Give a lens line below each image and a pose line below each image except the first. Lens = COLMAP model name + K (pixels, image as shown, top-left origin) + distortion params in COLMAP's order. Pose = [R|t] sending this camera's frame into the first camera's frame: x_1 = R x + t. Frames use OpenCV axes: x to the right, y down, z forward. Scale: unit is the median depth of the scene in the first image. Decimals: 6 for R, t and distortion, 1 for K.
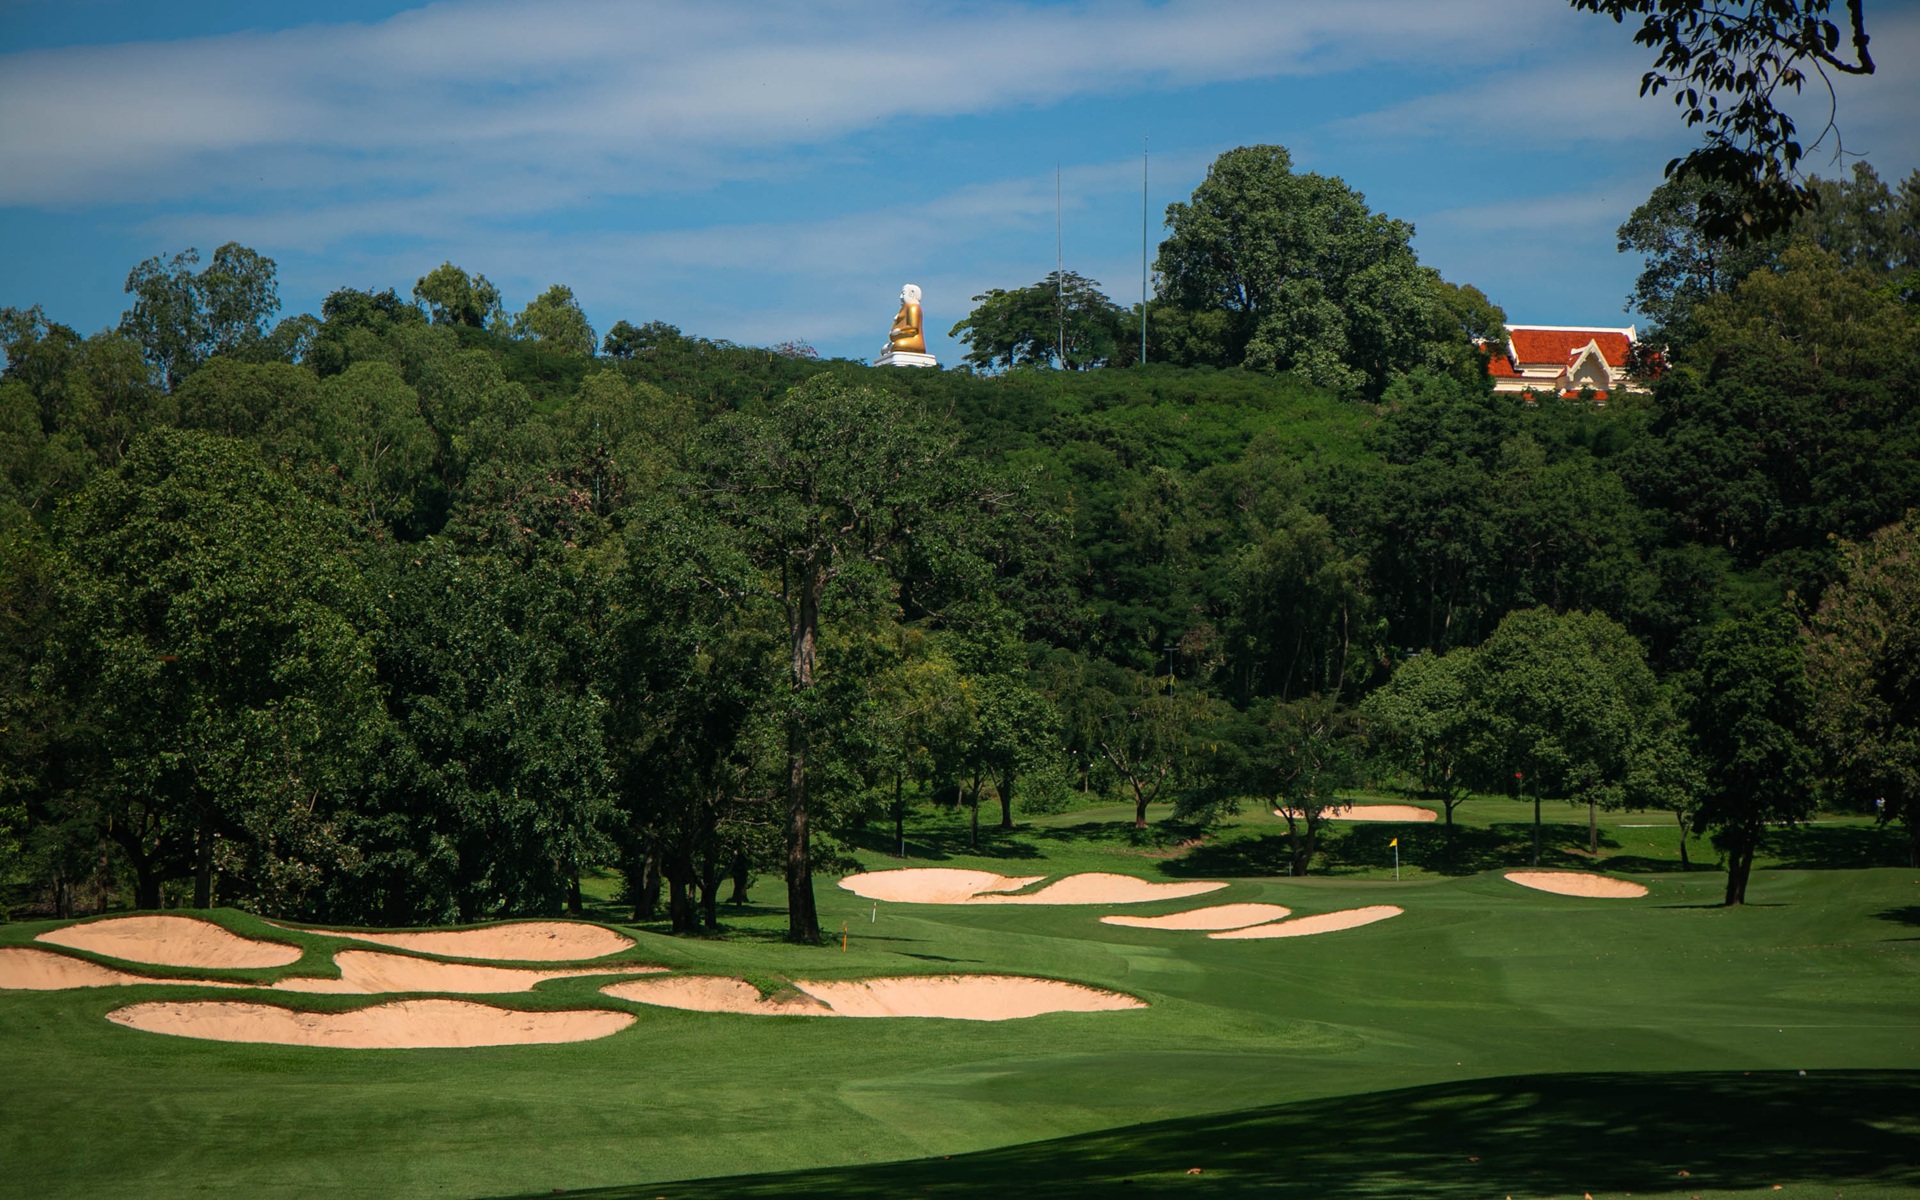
lens RADIAL K [[8339.9, 0, 960.4], [0, 8339.9, 599.9], [0, 0, 1]] dist [1.108820, 0.000000]
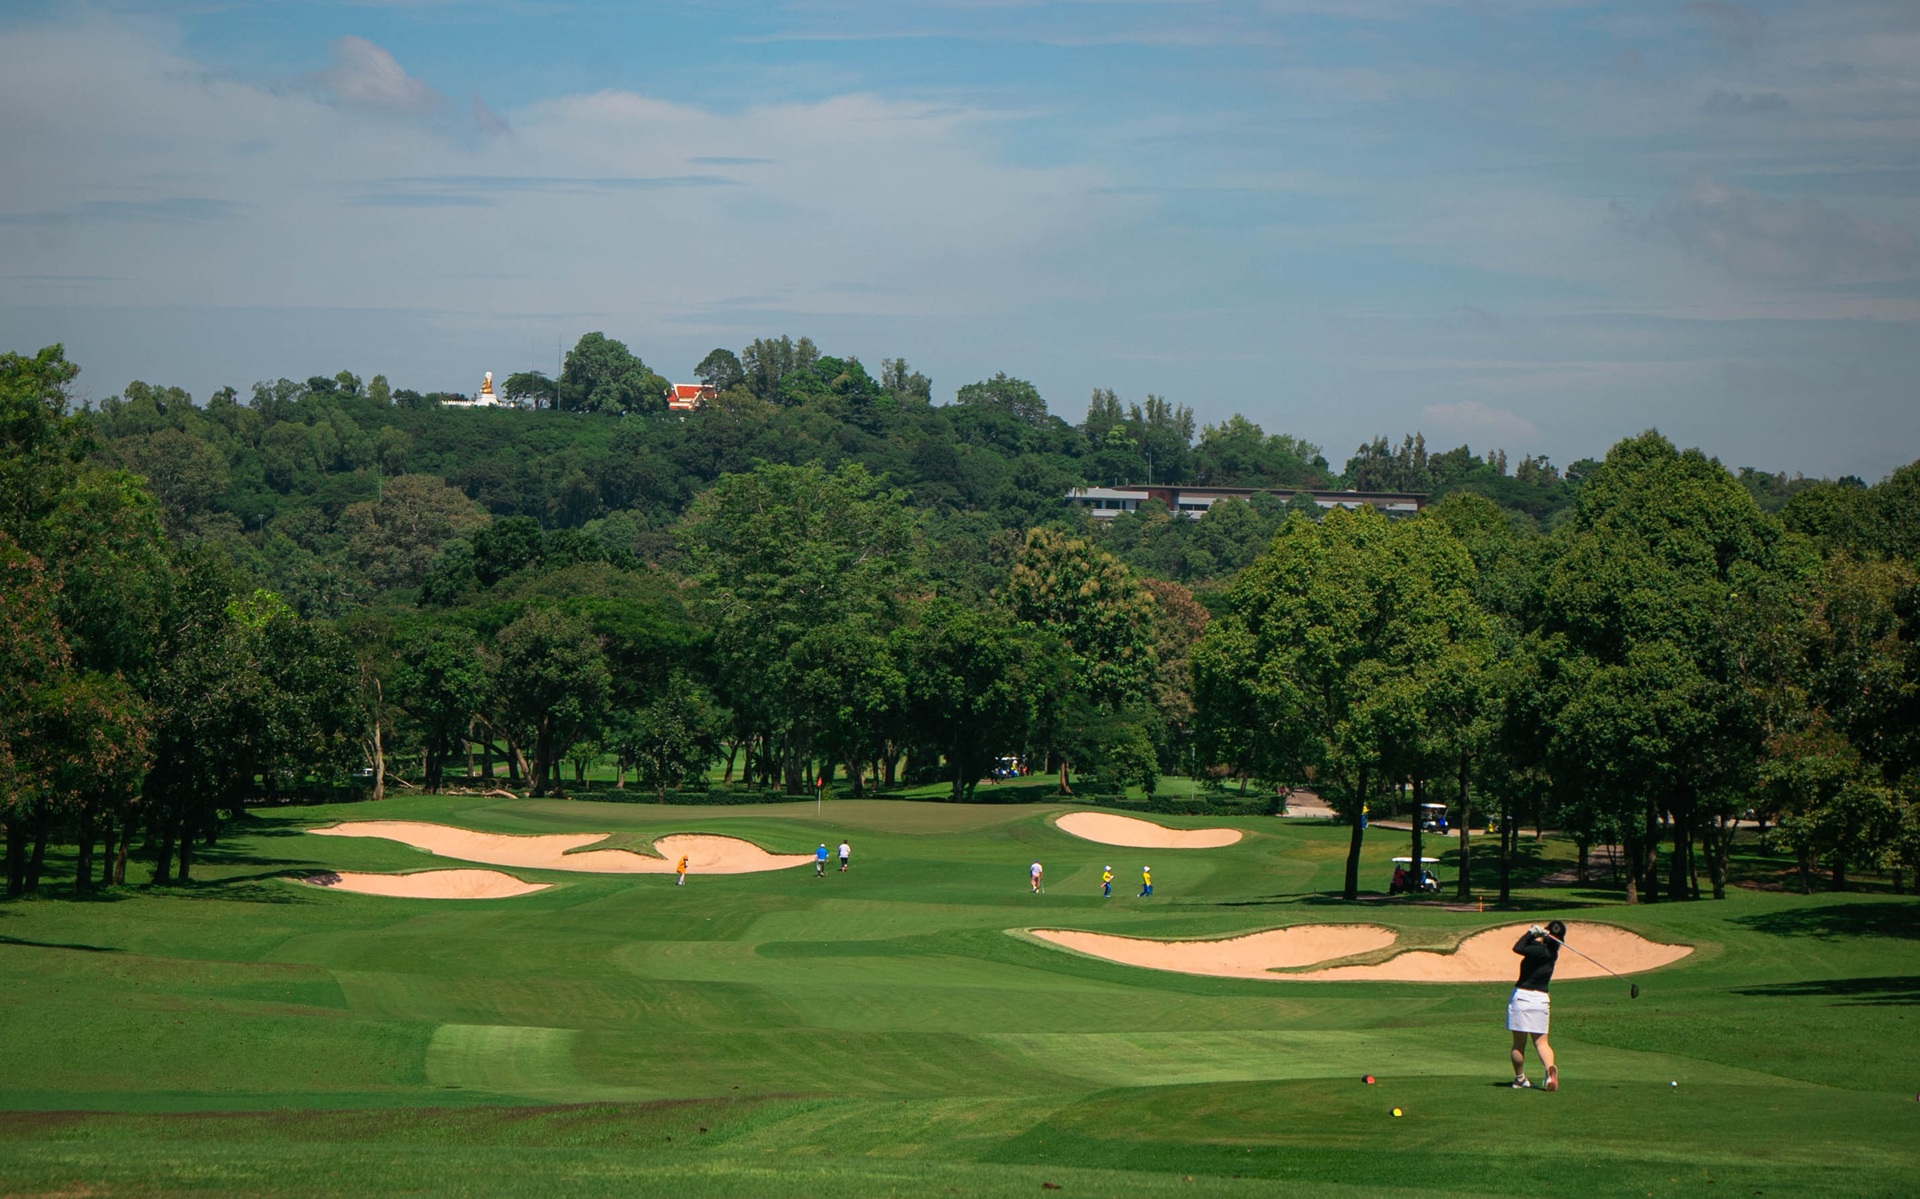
lens RADIAL K [[6323.0, 0, 960.0], [0, 6323.0, 599.6], [0, 0, 1]] dist [-0.031581, 0.000000]
pose [[0.999452, 0.008204, 0.032059, 0.105175], [-0.010385, 0.997599, 0.068472, -0.127545], [-0.031421, -0.068767, 0.997138, -1.547052]]
